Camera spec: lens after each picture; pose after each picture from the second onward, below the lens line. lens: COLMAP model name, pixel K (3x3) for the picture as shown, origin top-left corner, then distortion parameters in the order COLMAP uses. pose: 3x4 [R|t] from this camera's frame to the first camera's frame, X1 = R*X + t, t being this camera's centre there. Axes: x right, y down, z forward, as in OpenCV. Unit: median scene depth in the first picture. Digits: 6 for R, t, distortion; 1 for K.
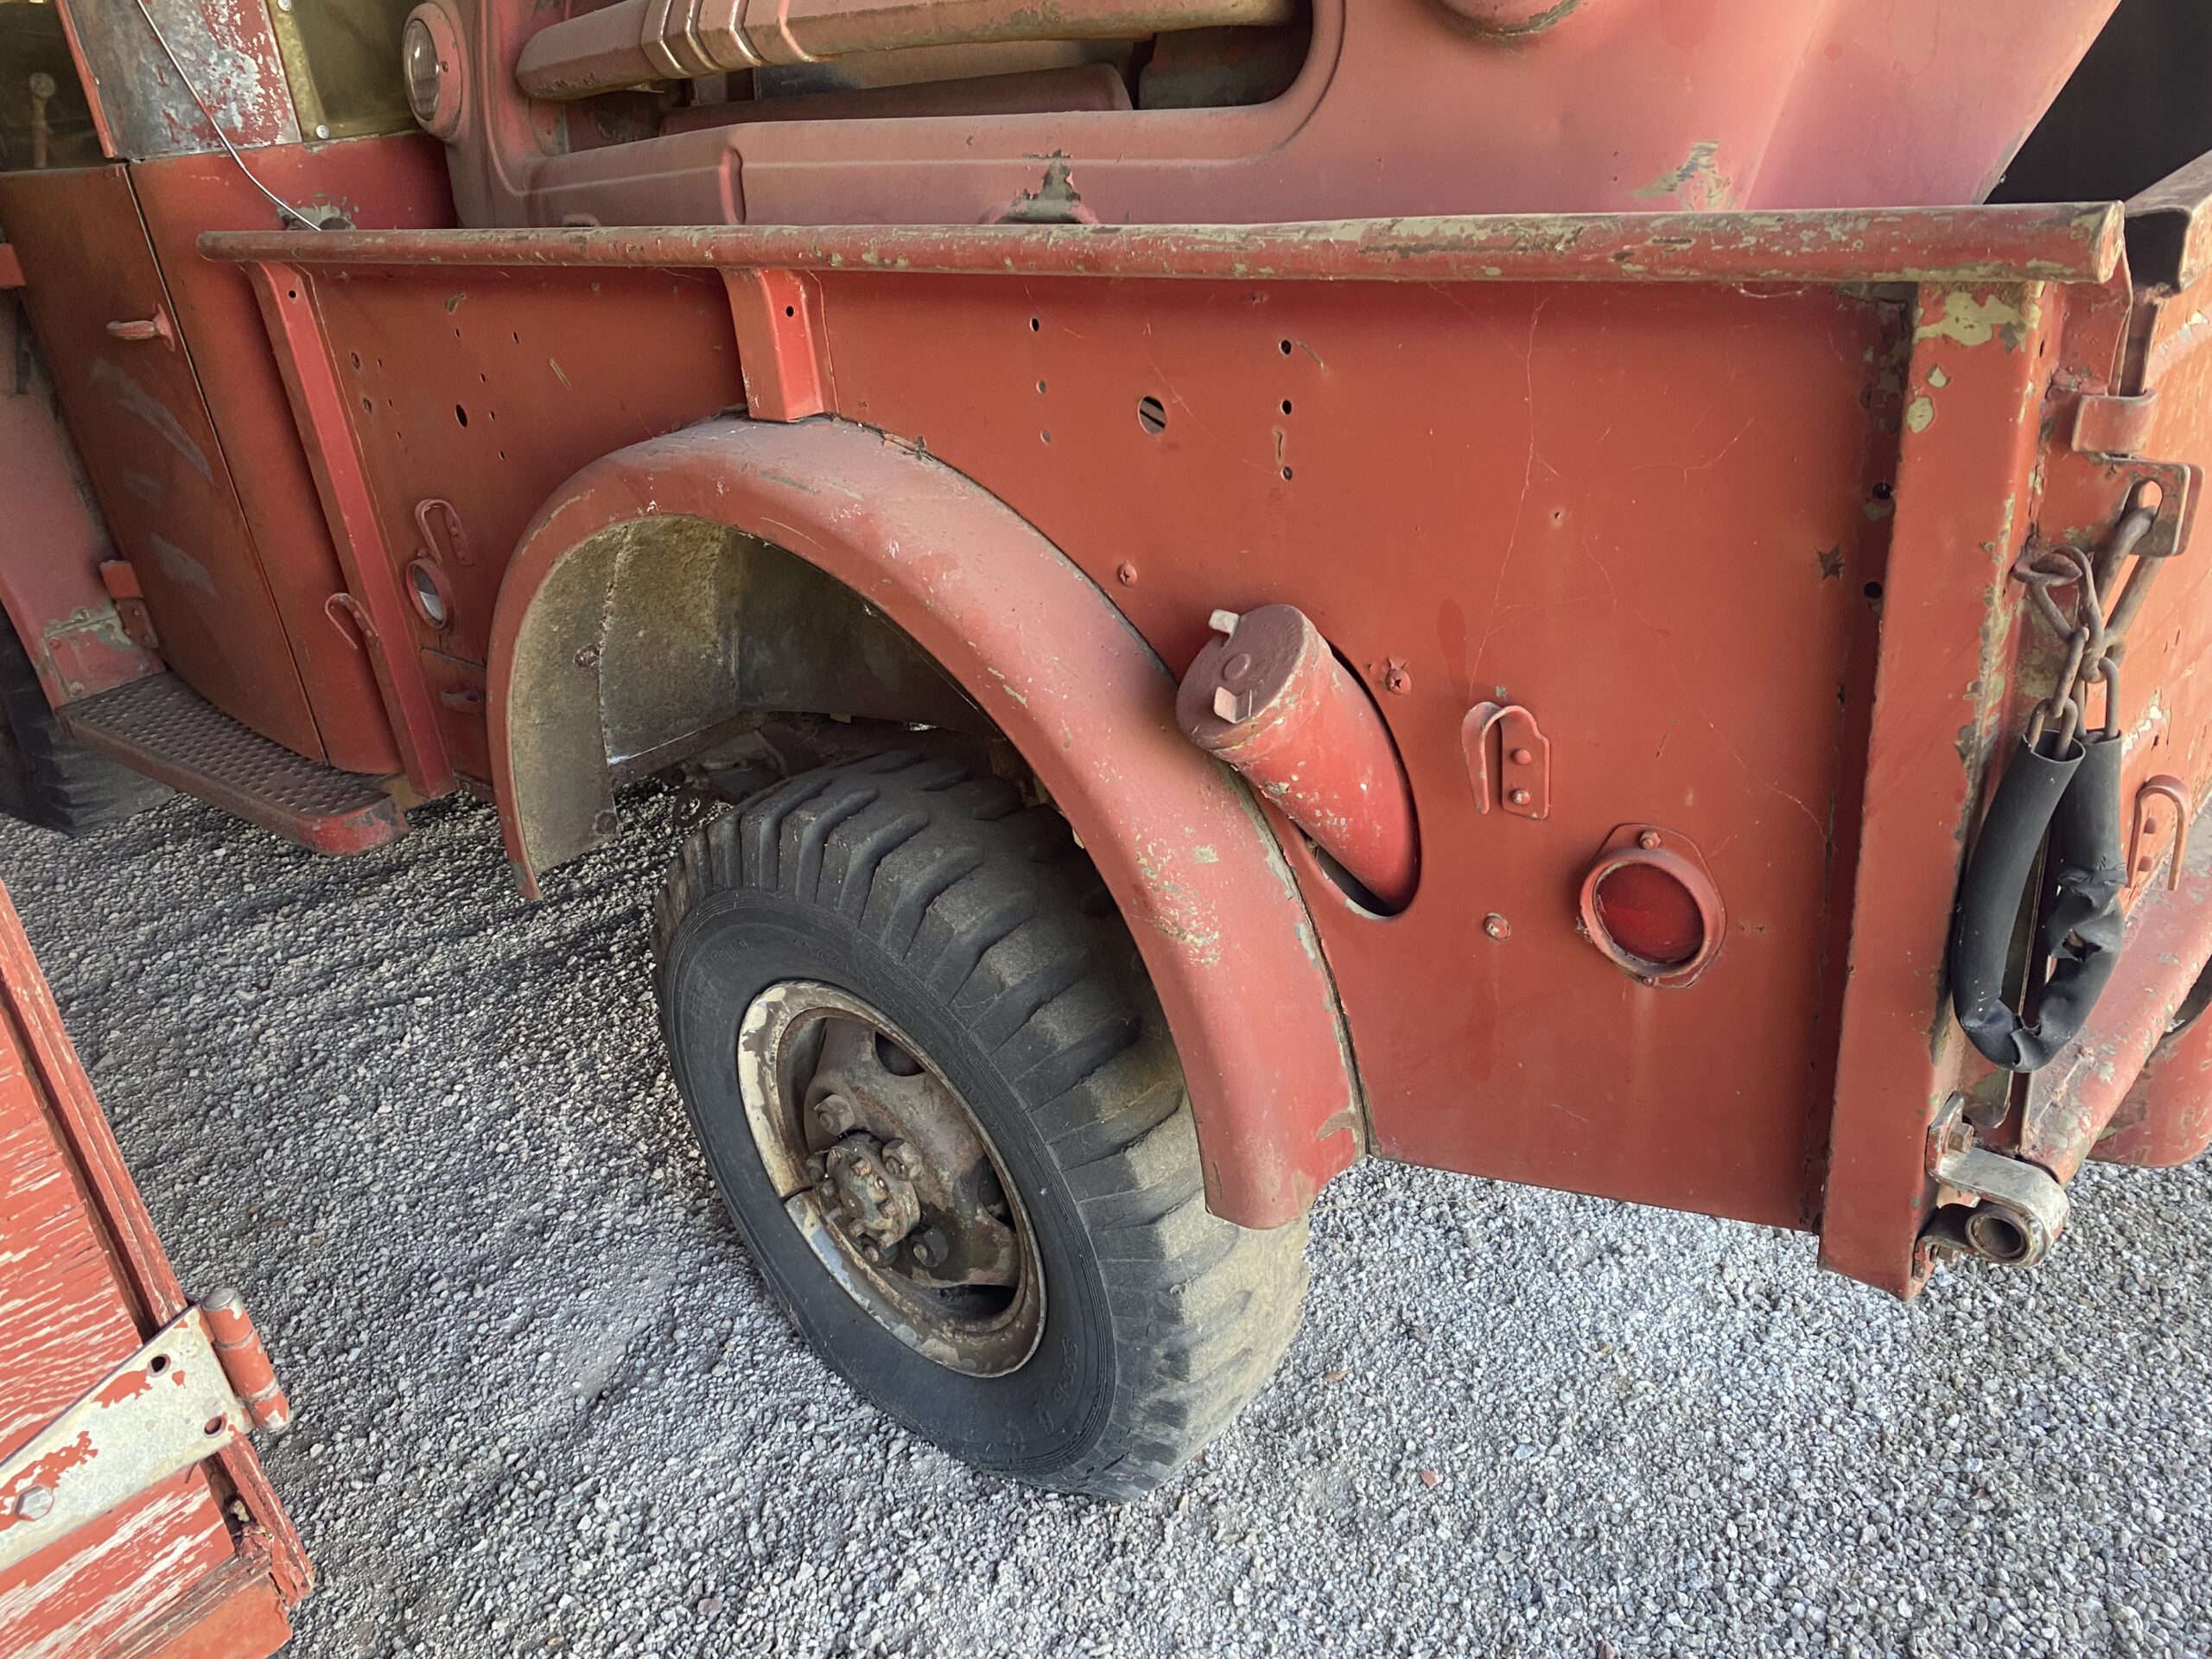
lens RADIAL K [[1694.2, 0, 1109.7], [0, 1694.2, 855.7], [0, 0, 1]] dist [0.017149, -0.004612]
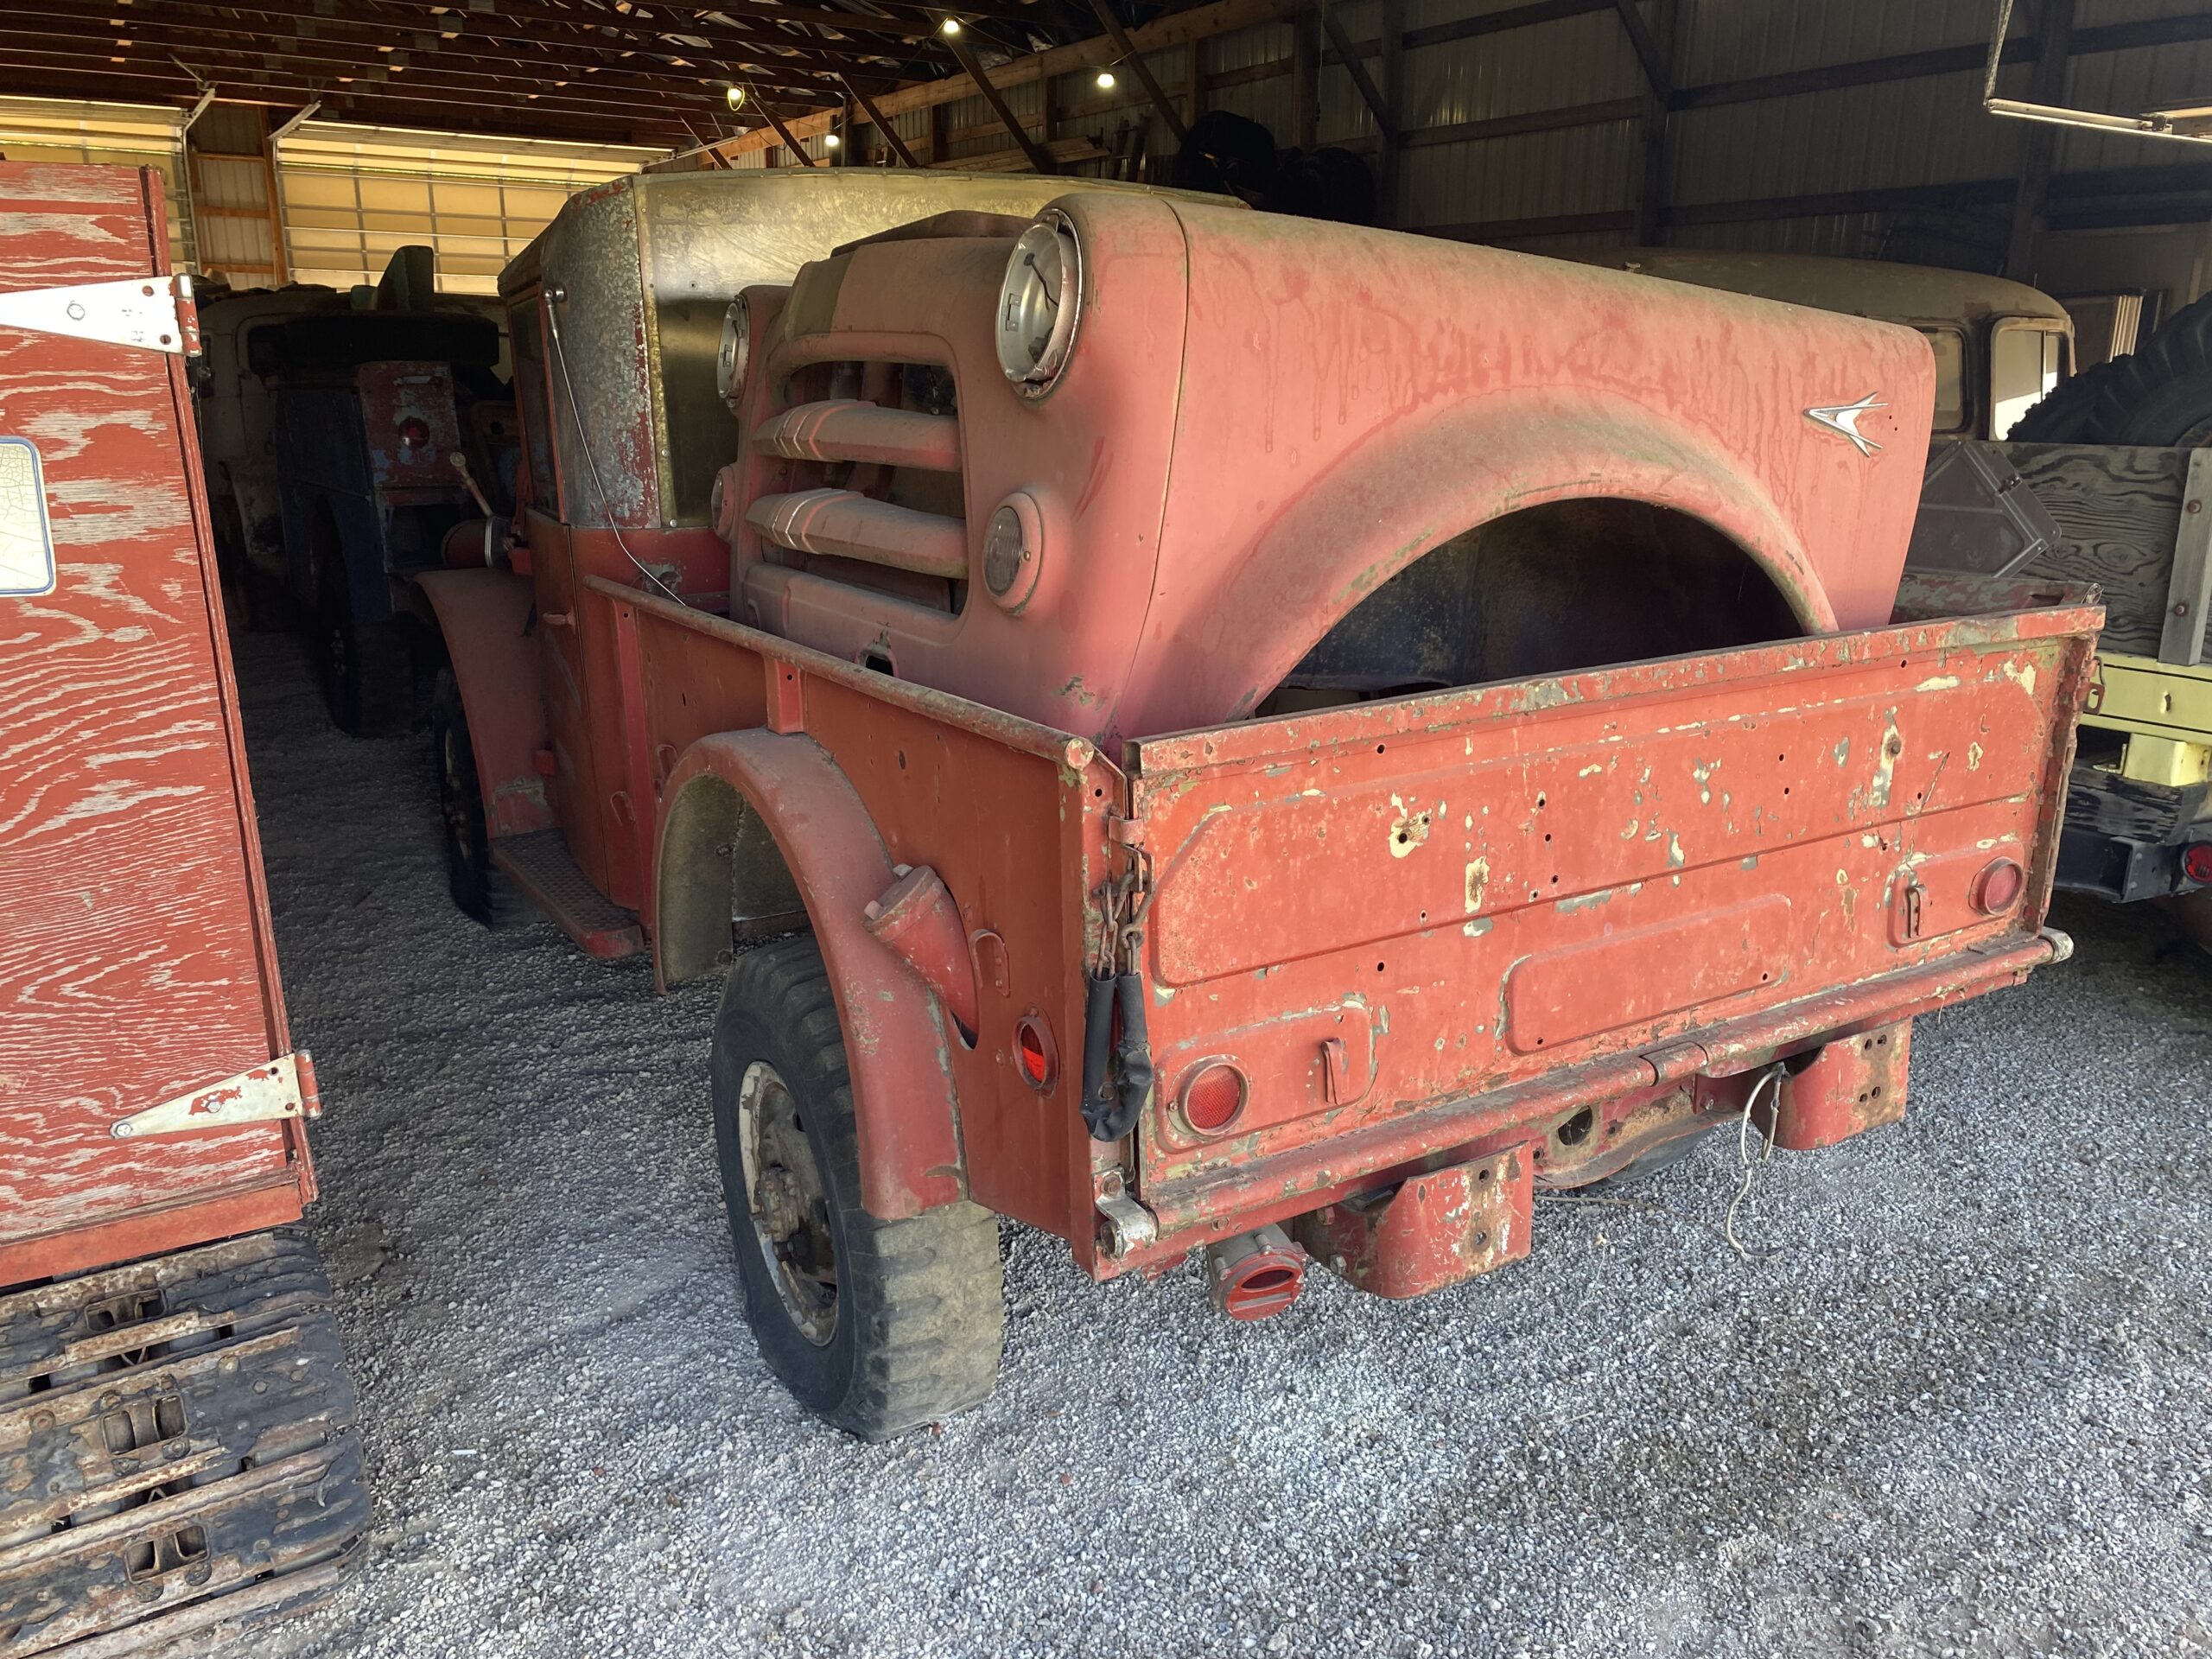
lens RADIAL K [[1676.4, 0, 1100.9], [0, 1676.4, 841.6], [0, 0, 1]] dist [0.014882, -0.008370]
pose [[0.948138, 0.158471, -0.275538, 0.506915], [-0.204416, 0.967816, -0.146784, 0.037884], [0.243409, 0.195495, 0.950018, -0.461002]]
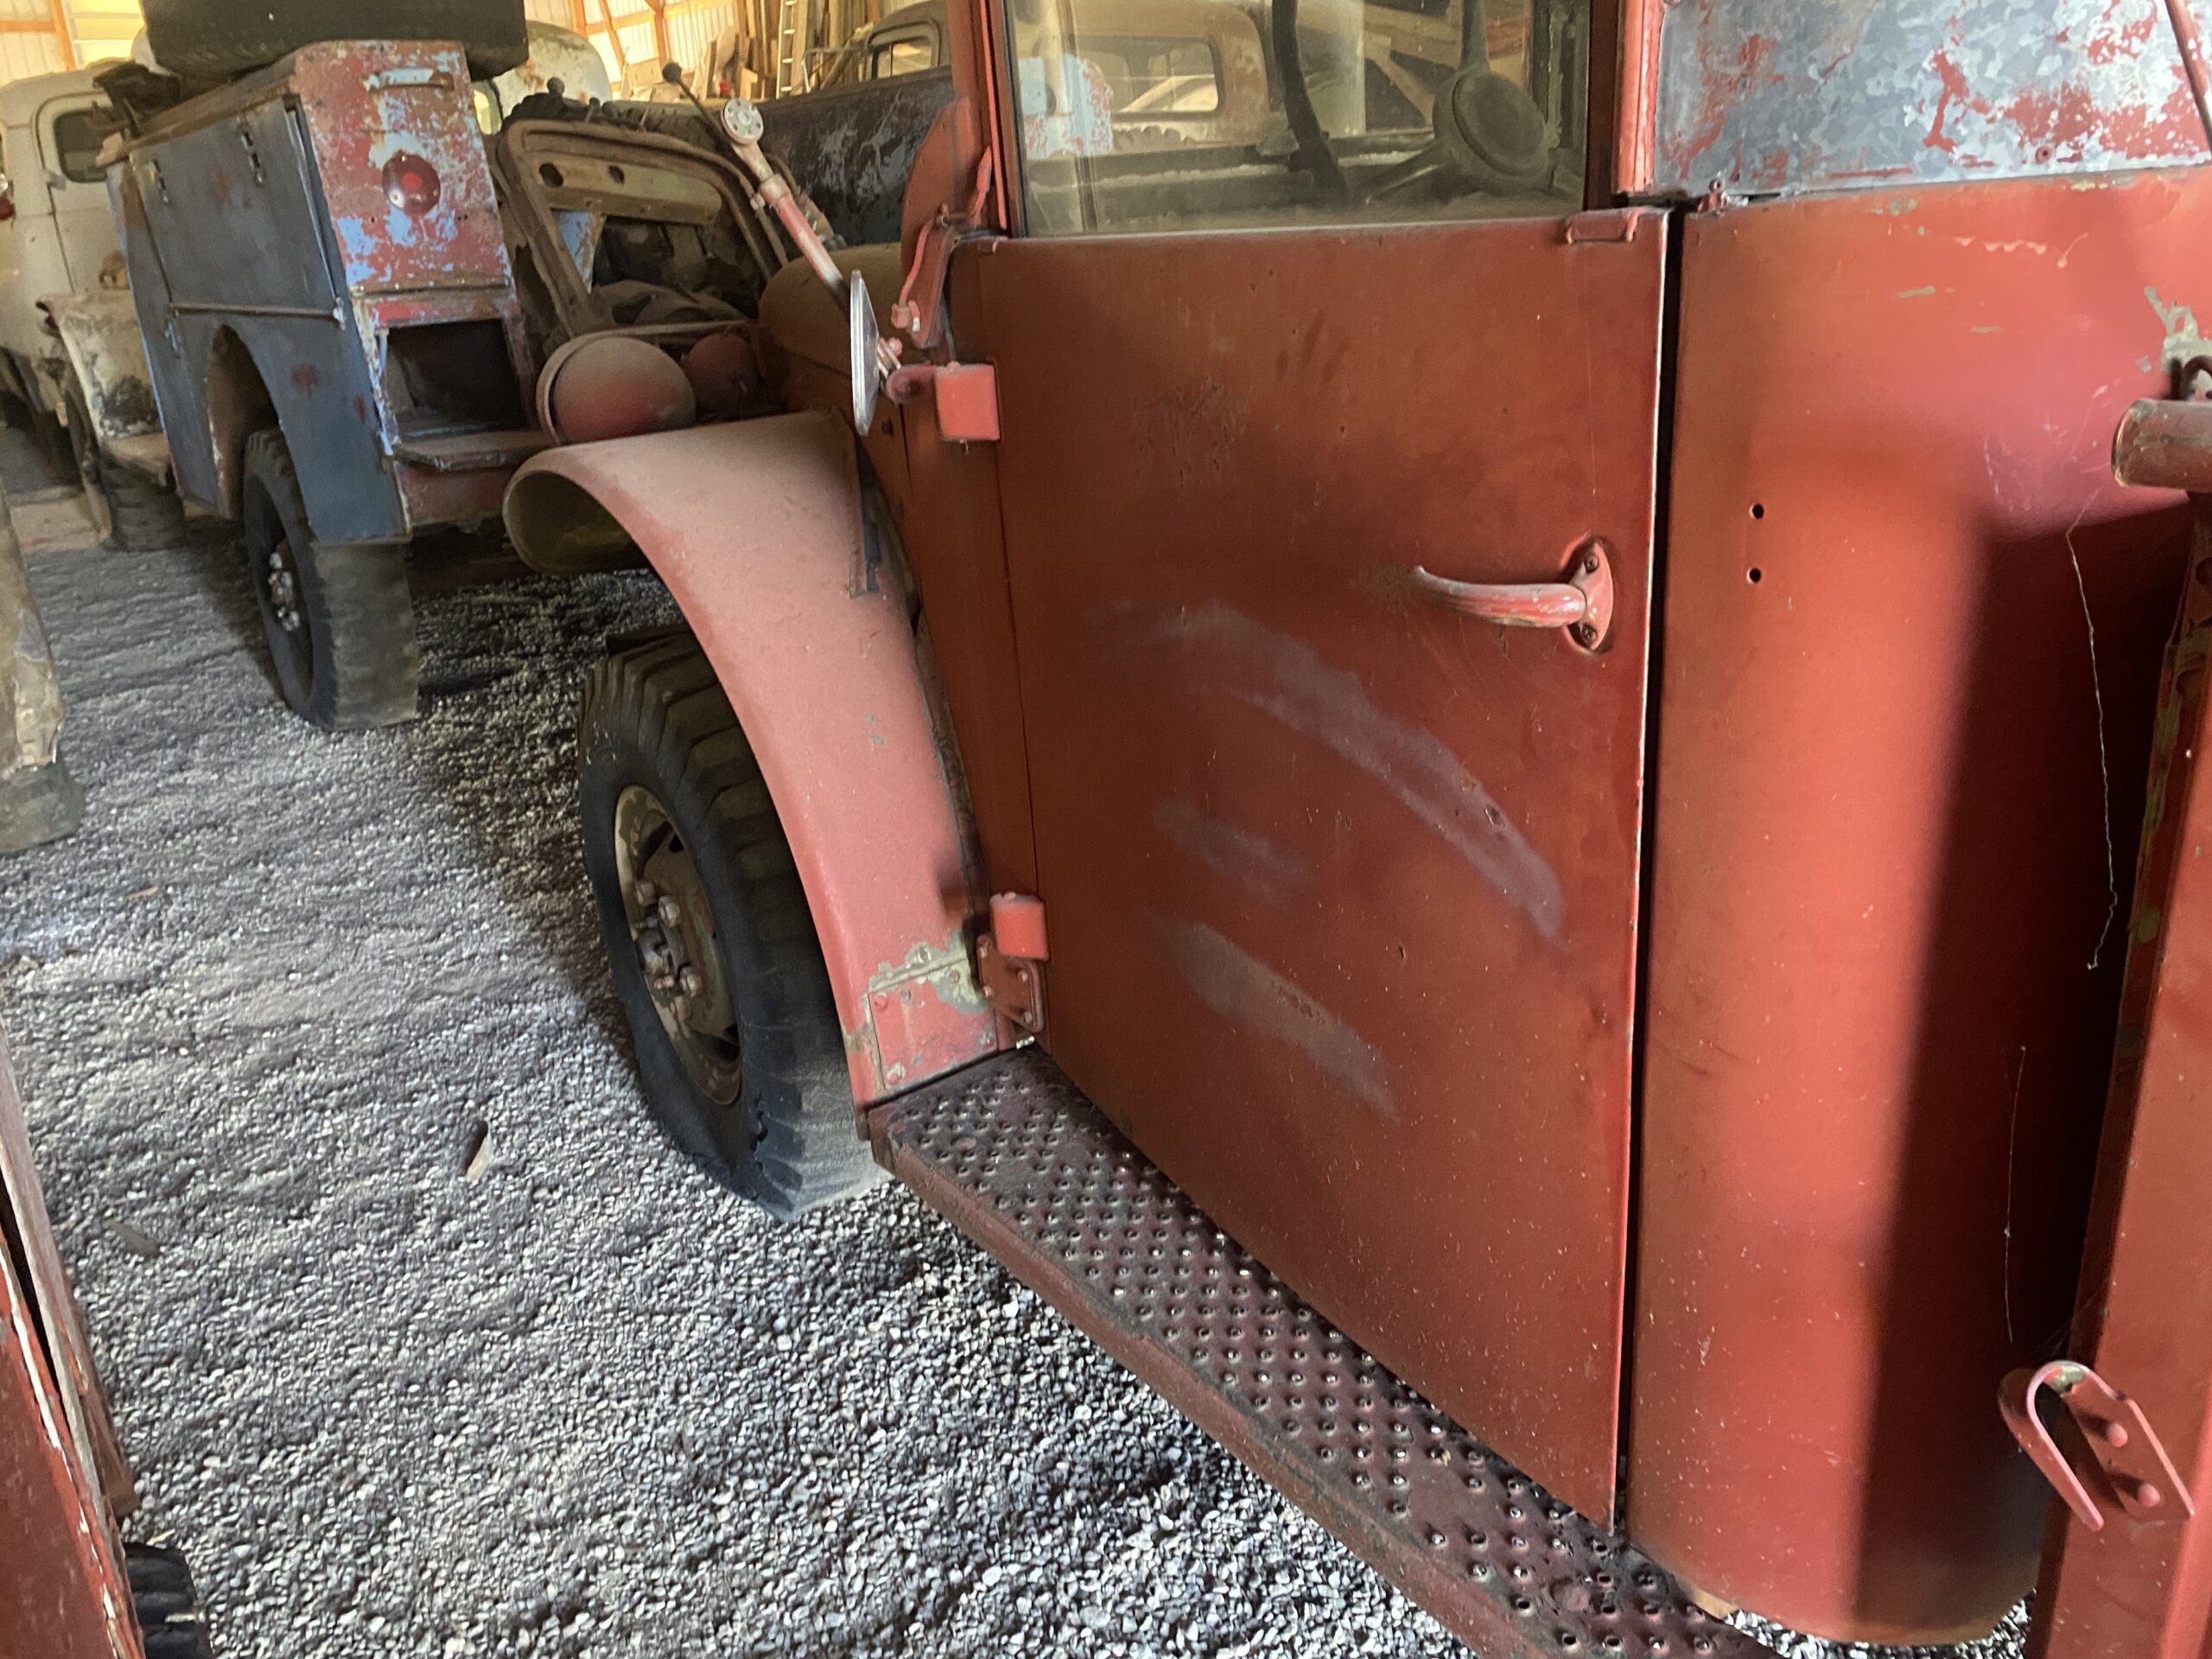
lens RADIAL K [[1676.4, 0, 1100.9], [0, 1676.4, 841.6], [0, 0, 1]] dist [0.014882, -0.008370]
pose [[0.971919, 0.110616, -0.207697, -0.724273], [-0.125520, 0.990277, -0.059965, -0.266491], [0.199044, 0.084351, 0.976354, 0.731344]]
